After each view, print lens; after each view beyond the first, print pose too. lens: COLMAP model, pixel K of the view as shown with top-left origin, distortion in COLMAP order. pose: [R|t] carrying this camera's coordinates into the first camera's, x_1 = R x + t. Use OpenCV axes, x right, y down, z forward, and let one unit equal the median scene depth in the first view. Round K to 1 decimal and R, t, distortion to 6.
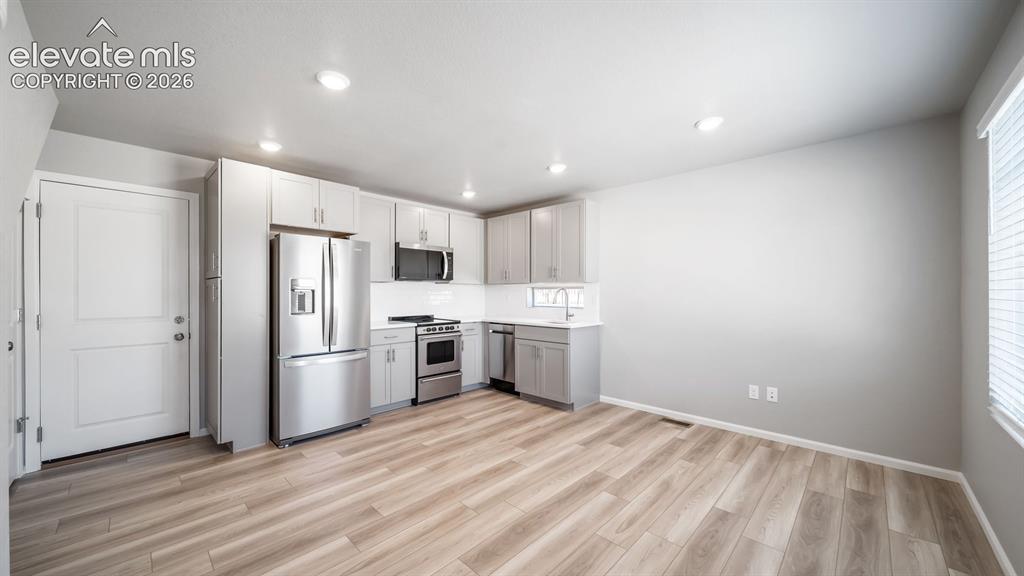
lens RADIAL K [[371.0, 0, 499.9], [0, 371.0, 292.8], [0, 0, 1]] dist [-0.000366, -0.000051]
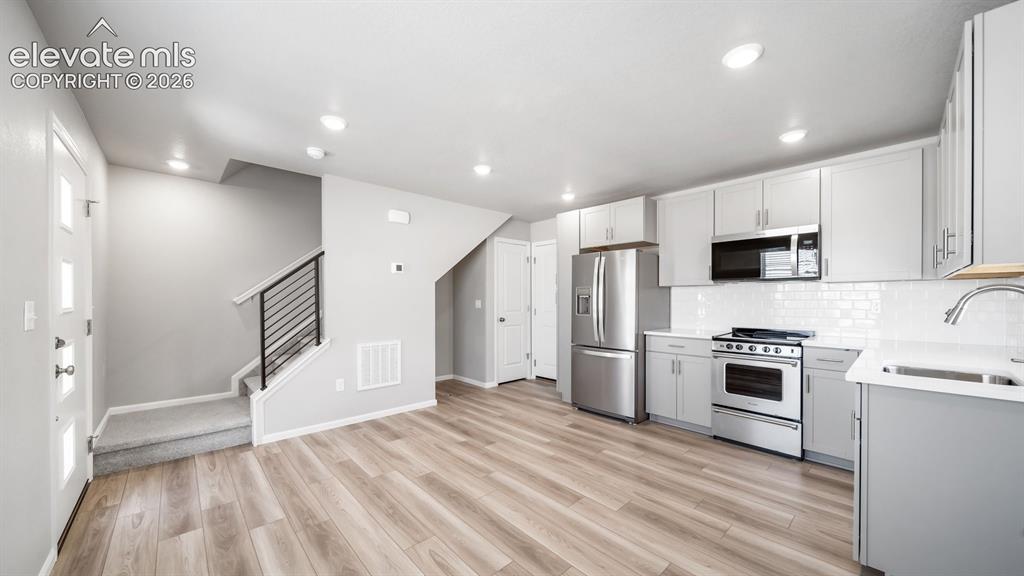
lens RADIAL K [[368.1, 0, 503.8], [0, 368.1, 299.9], [0, 0, 1]] dist [0.000059, -0.000126]
pose [[-0.059819, 0.004001, -0.998201, 0.573252], [0.001945, 0.999991, 0.003892, 0.000985], [0.998207, -0.001709, -0.059827, 0.574673]]
